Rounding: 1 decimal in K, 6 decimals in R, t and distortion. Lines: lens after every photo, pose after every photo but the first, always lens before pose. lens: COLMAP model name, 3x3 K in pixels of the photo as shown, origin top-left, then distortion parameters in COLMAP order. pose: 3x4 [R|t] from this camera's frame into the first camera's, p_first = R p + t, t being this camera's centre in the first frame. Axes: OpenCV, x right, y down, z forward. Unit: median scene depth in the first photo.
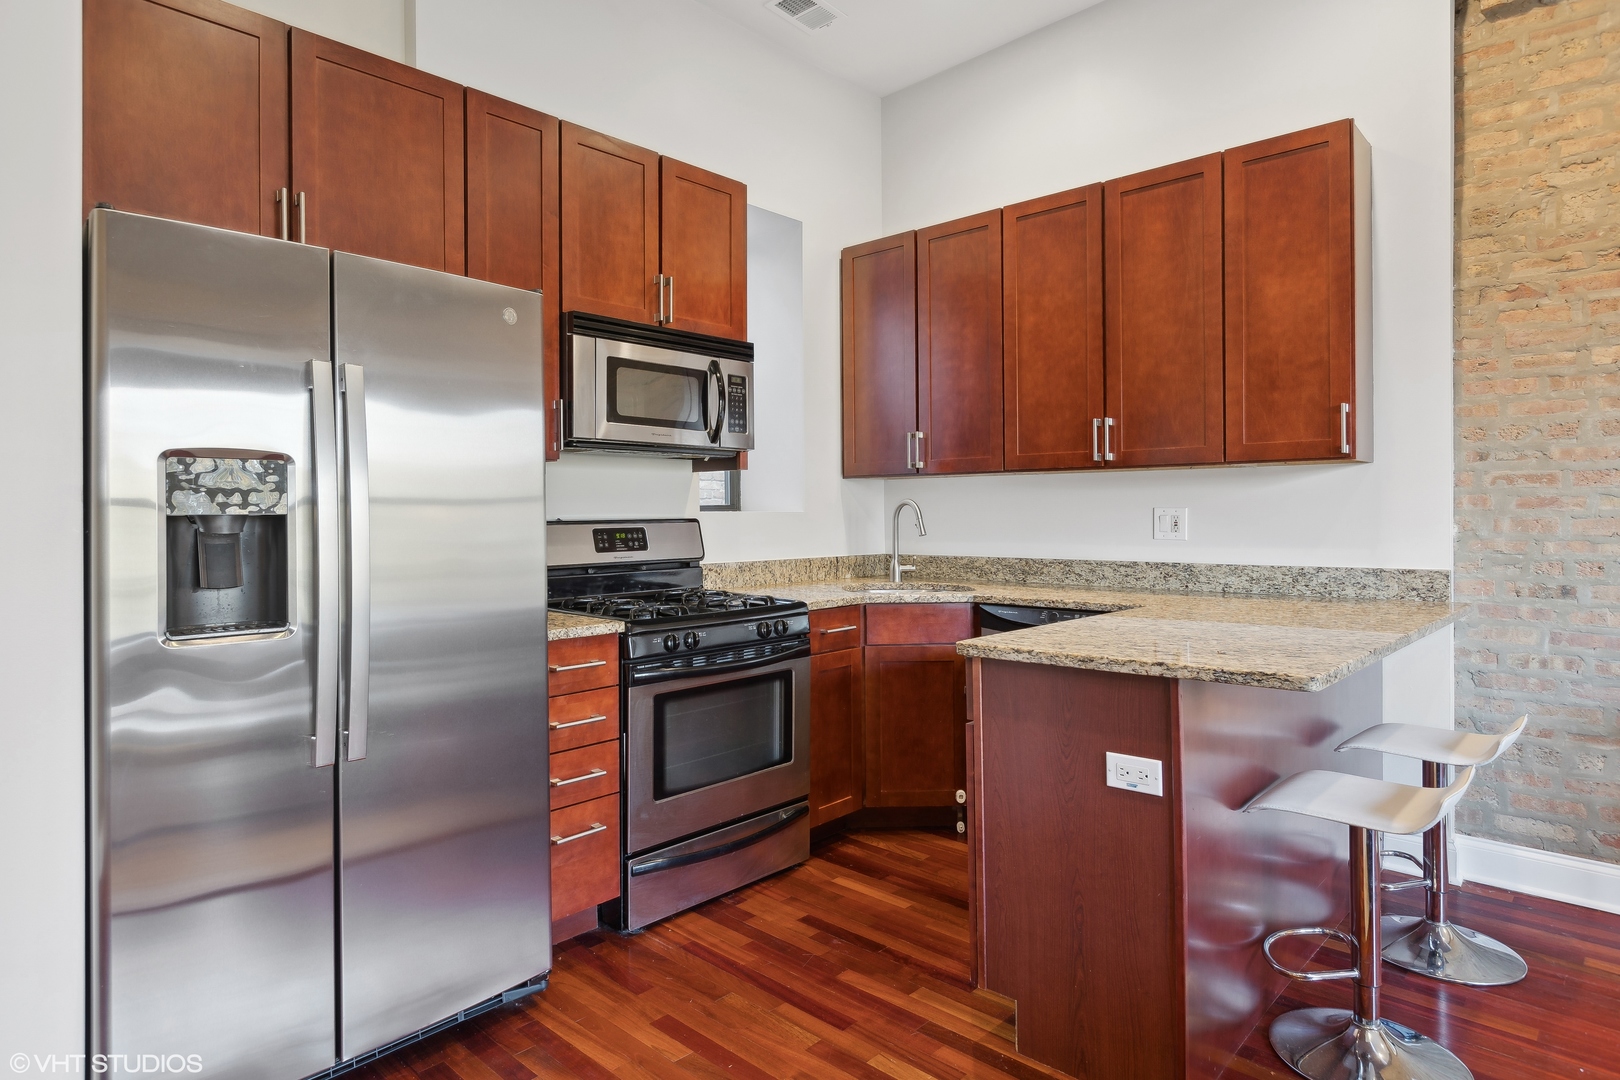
lens RADIAL K [[912.6, 0, 802.5], [0, 912.6, 510.6], [0, 0, 1]] dist [0.002235, 0.000829]
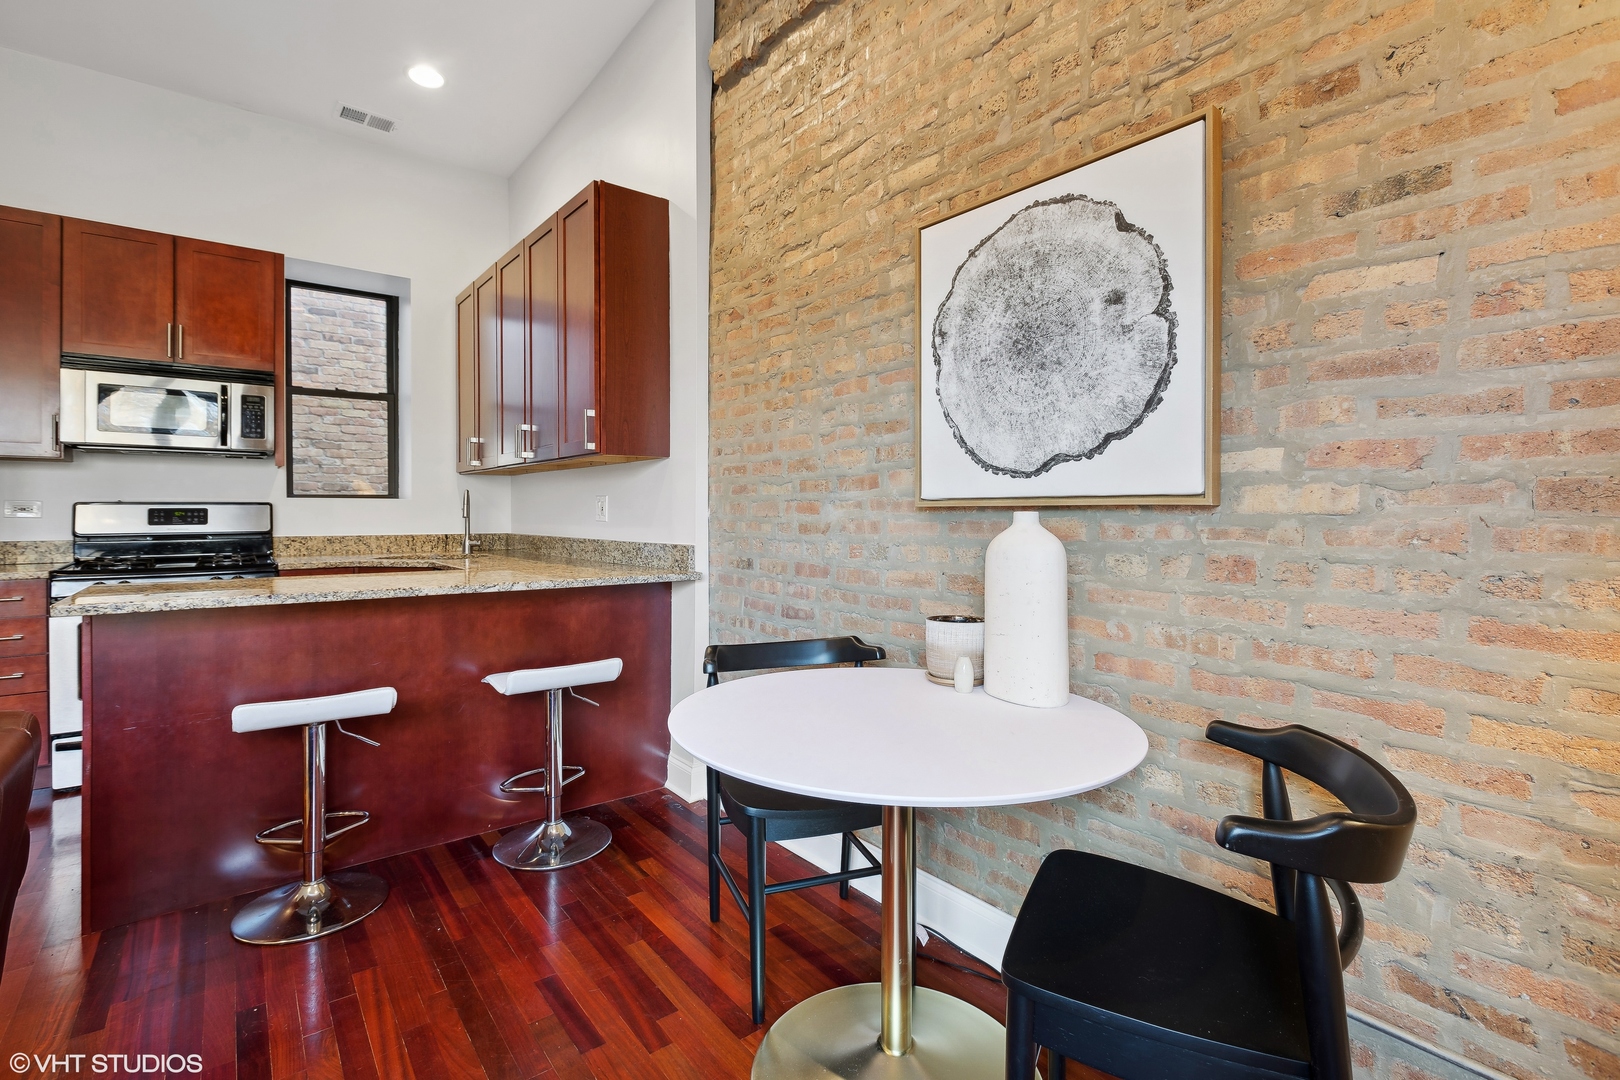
lens RADIAL K [[741.9, 0, 801.7], [0, 741.9, 515.4], [0, 0, 1]] dist [-0.002133, -0.000928]
pose [[0.987757, 0.007808, -0.155803, 0.966754], [-0.006429, 0.999936, 0.009355, 0.014564], [0.155866, -0.008239, 0.987744, 0.041802]]
